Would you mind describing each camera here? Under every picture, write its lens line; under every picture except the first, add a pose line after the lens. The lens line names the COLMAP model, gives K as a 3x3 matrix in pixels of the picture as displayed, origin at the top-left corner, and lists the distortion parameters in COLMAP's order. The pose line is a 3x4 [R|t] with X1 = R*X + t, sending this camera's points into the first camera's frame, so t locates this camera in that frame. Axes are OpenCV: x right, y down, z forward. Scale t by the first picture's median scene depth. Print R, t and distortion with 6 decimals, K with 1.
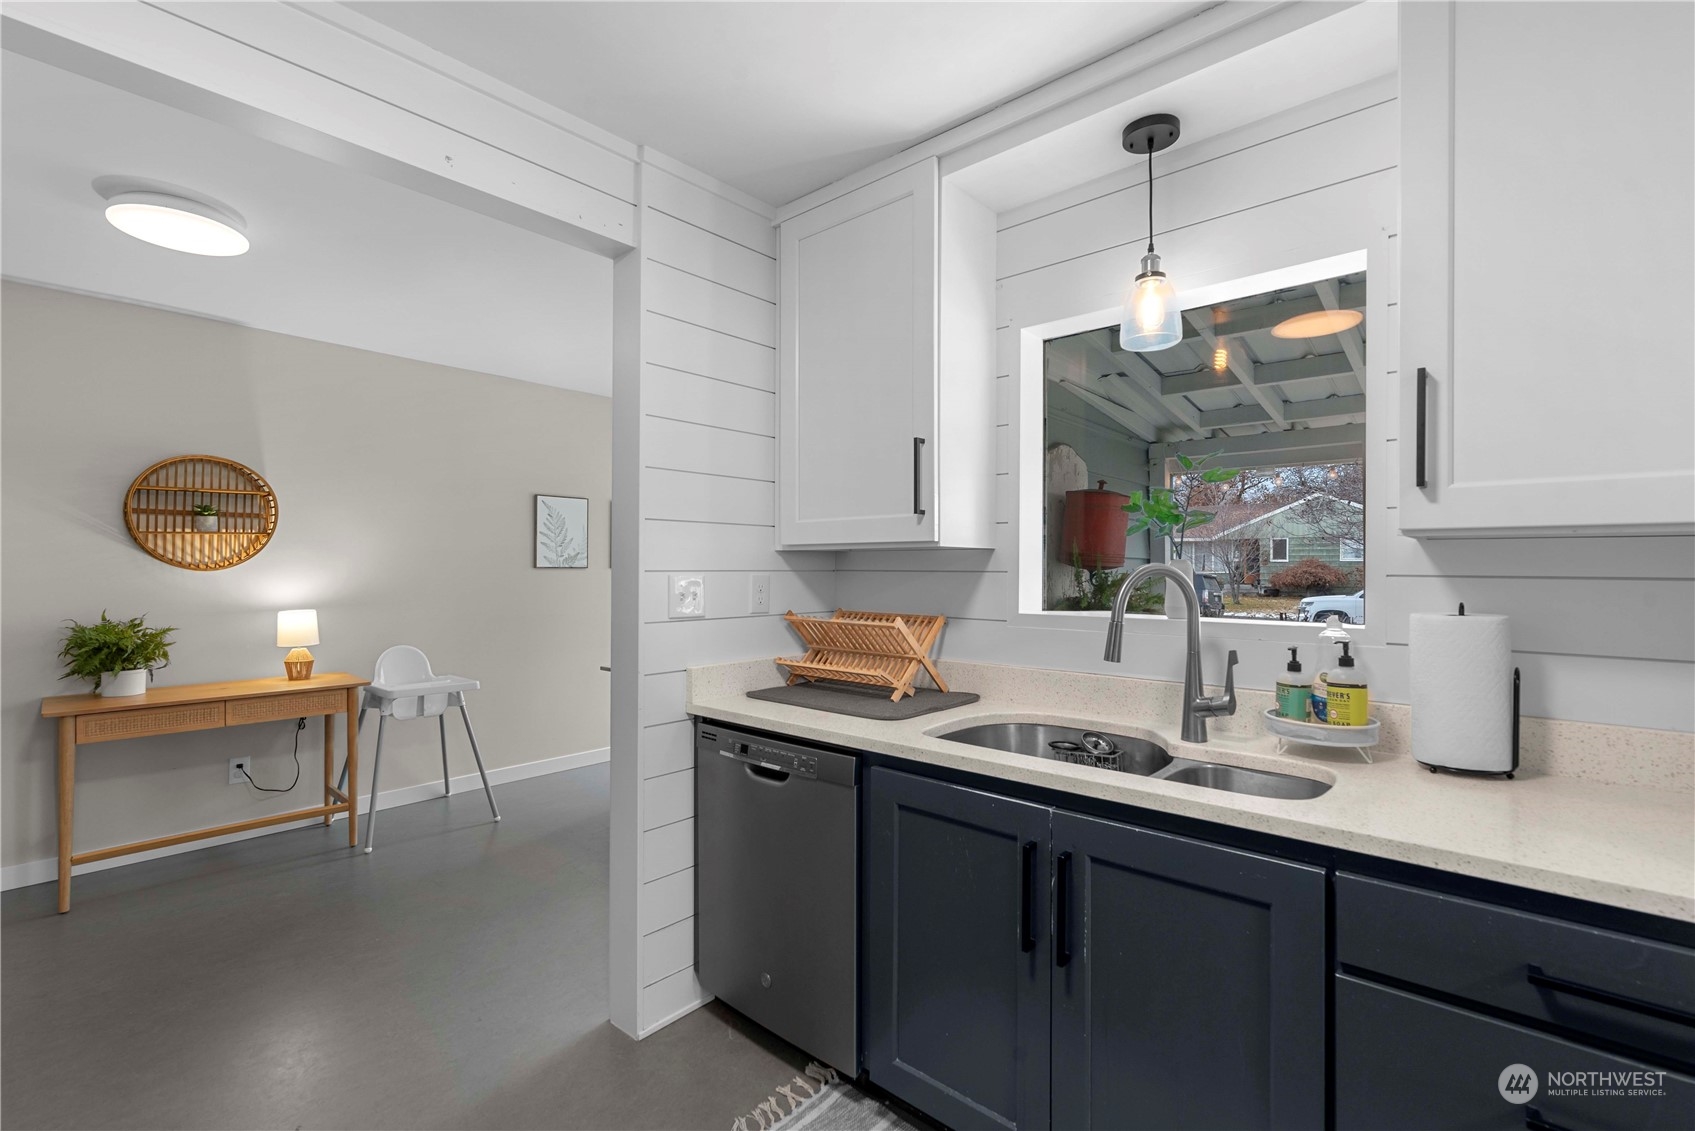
lens RADIAL K [[755.5, 0, 847.7], [0, 755.5, 553.3], [0, 0, 1]] dist [-0.000017, -0.000021]
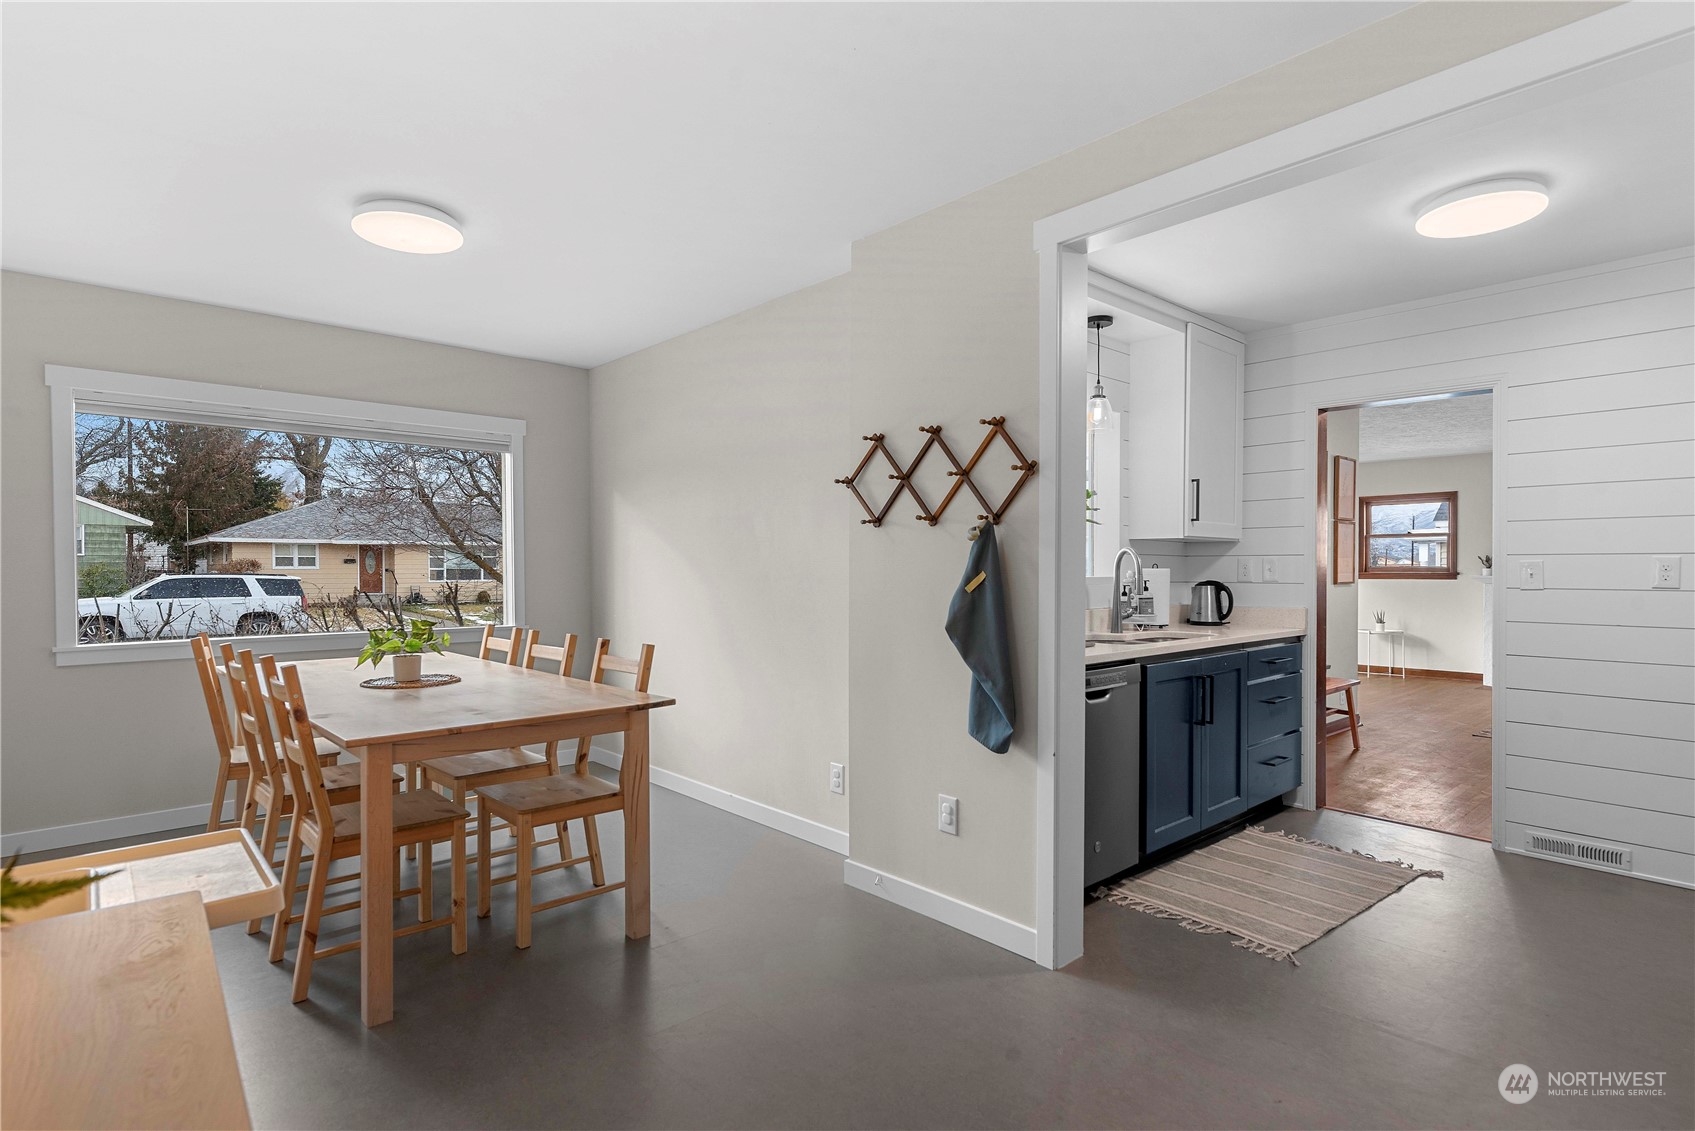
lens RADIAL K [[855.4, 0, 847.5], [0, 855.4, 565.5], [0, 0, 1]] dist [0.000278, -0.000078]
pose [[0.117485, 0.000789, 0.993074, -1.663963], [-0.012855, 0.999917, 0.000726, 0.060642], [-0.992991, -0.012851, 0.117486, 1.249451]]
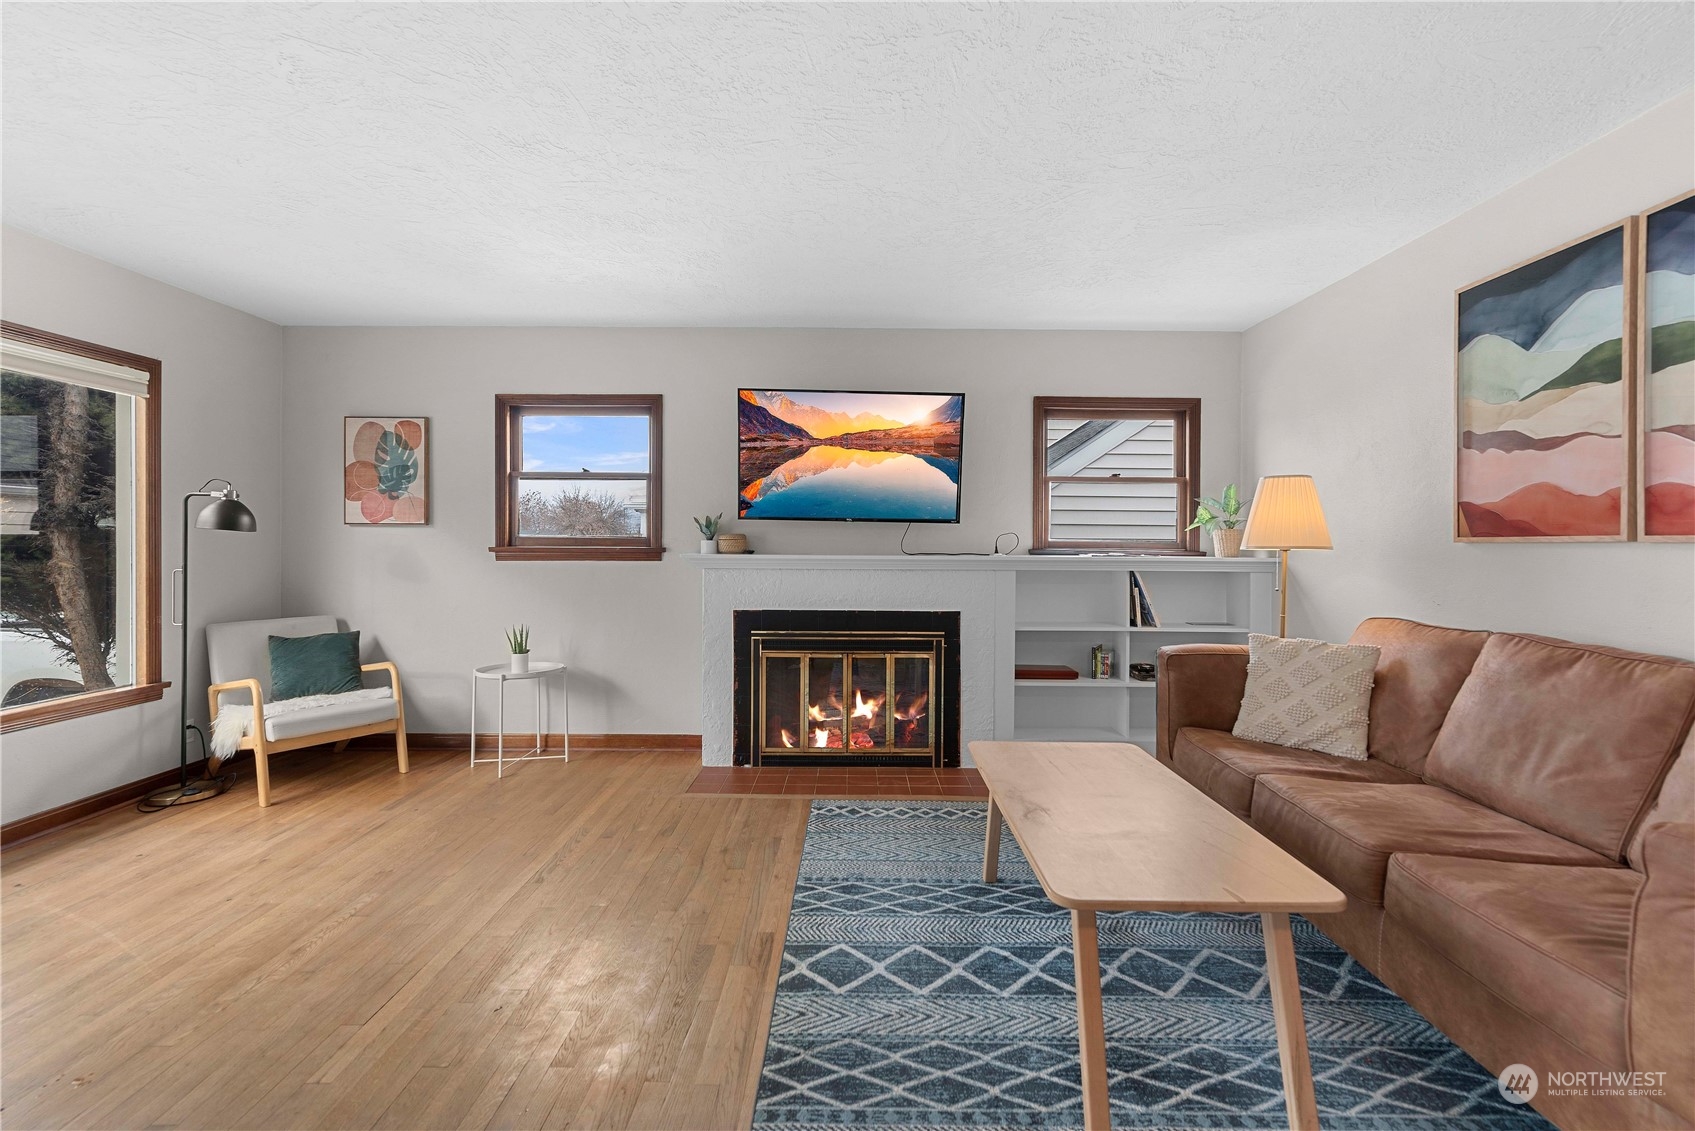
lens RADIAL K [[754.5, 0, 855.7], [0, 754.5, 545.2], [0, 0, 1]] dist [0.003836, 0.000220]
pose [[-0.663345, -0.008559, 0.748265, 1.229121], [-0.019709, 0.999788, -0.006036, 0.054676], [-0.748054, -0.018751, -0.663373, -0.401880]]
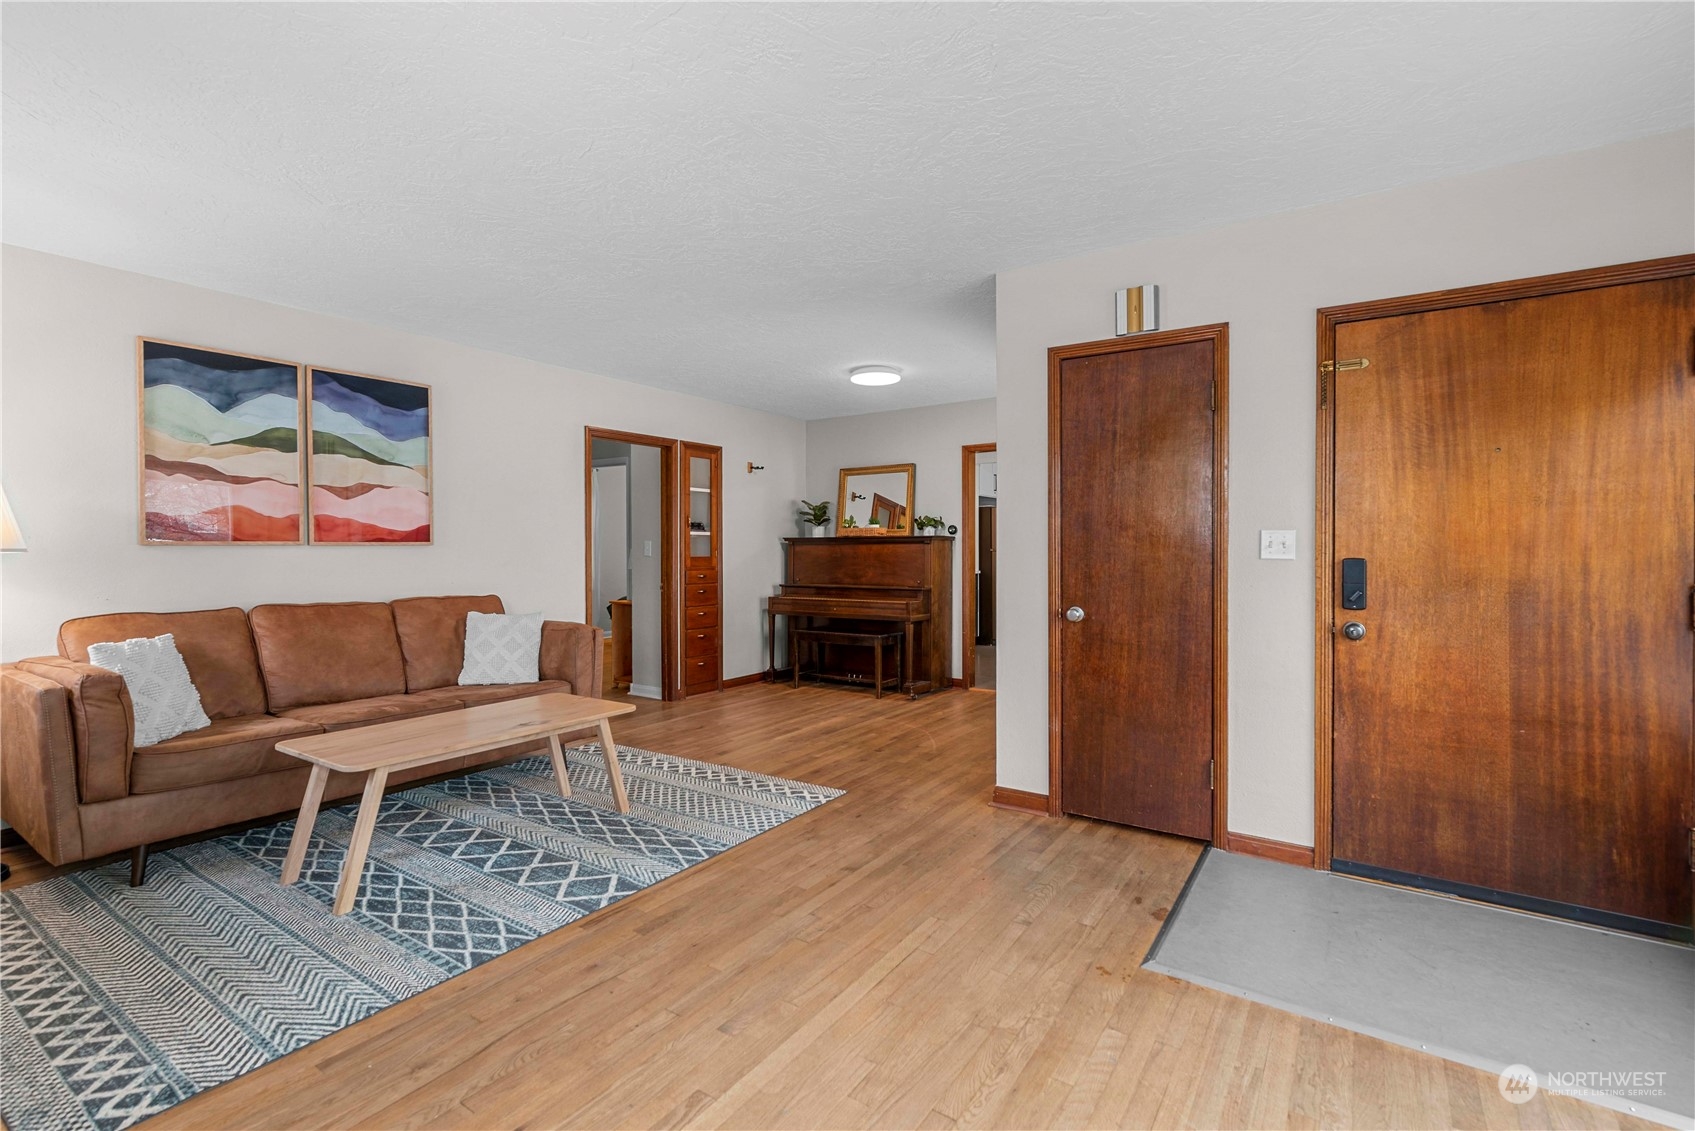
lens RADIAL K [[762.5, 0, 851.6], [0, 762.5, 554.0], [0, 0, 1]] dist [-0.001180, 0.000289]
pose [[0.133832, 0.004354, -0.990995, 3.314130], [0.018518, 0.999805, 0.006894, 0.057068], [0.990831, -0.019274, 0.133725, -0.791270]]
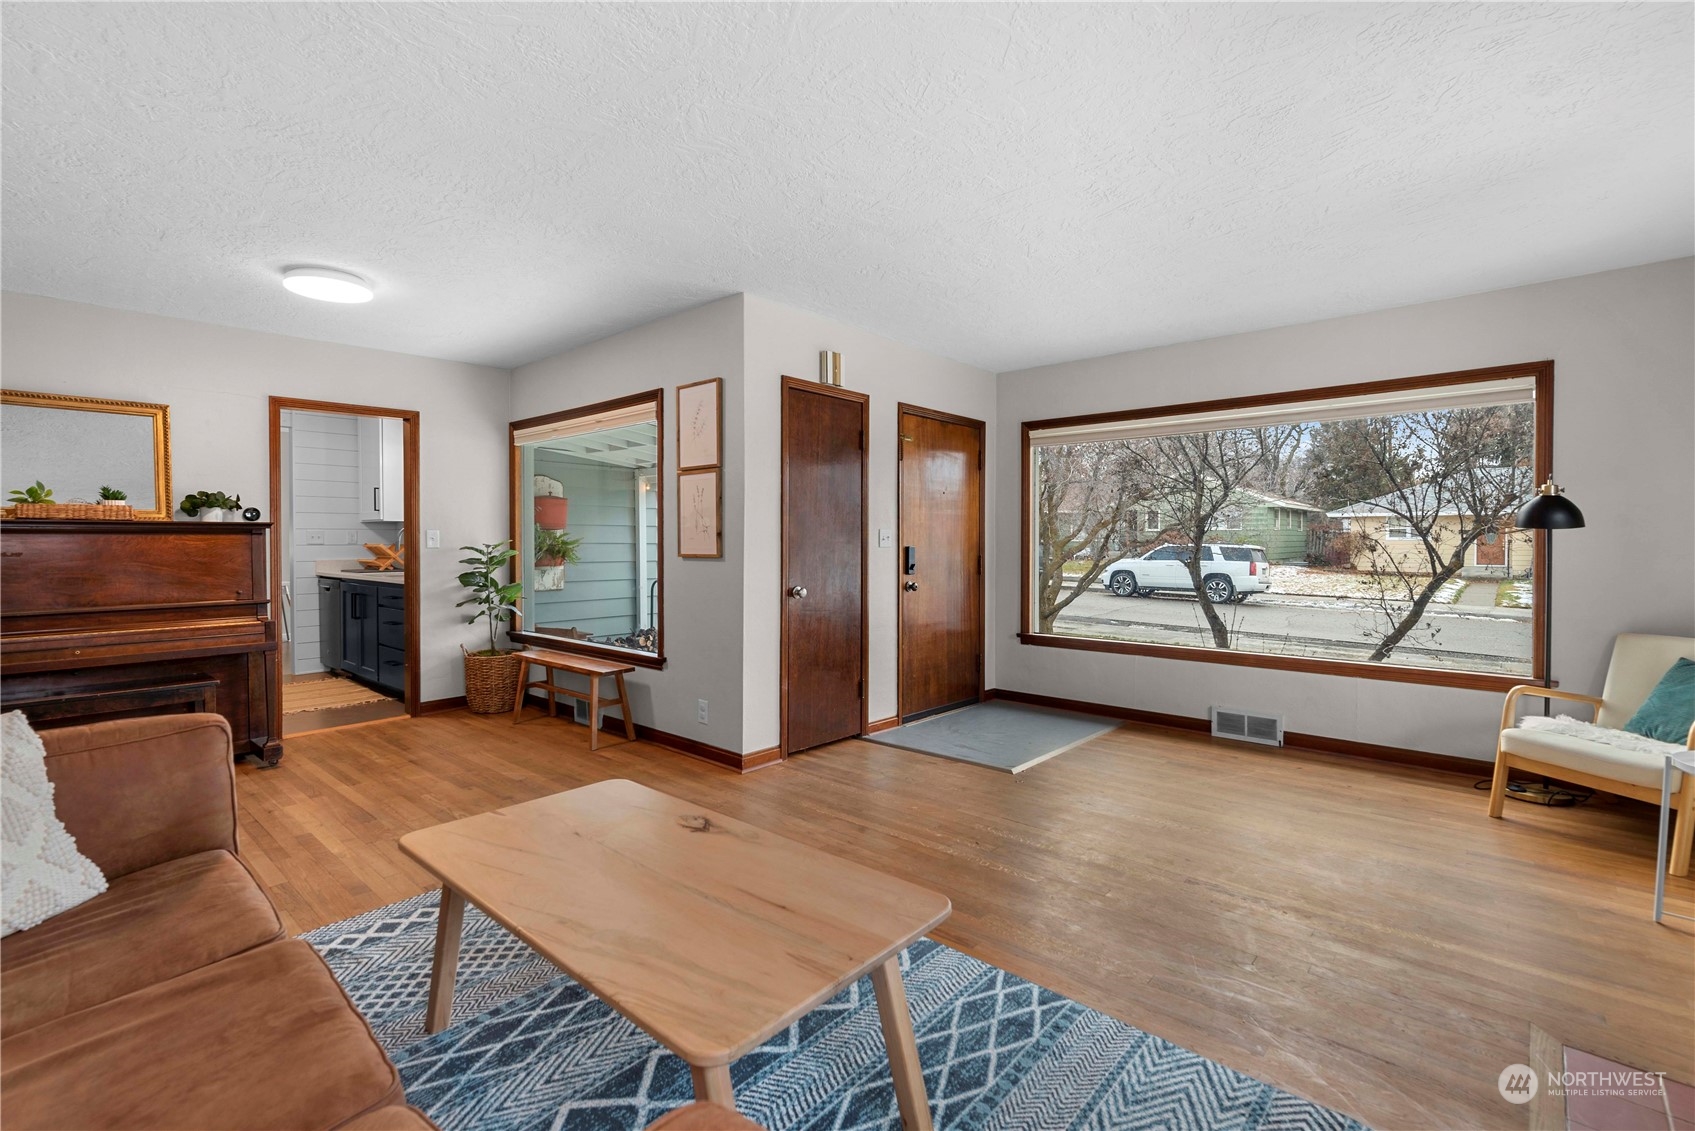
lens RADIAL K [[755.5, 0, 847.7], [0, 755.5, 553.3], [0, 0, 1]] dist [-0.000017, -0.000021]
pose [[0.999985, -0.003829, -0.003981, 1.964380], [0.003949, 0.999525, 0.030563, 0.038387], [0.003862, -0.030579, 0.999525, -2.080306]]
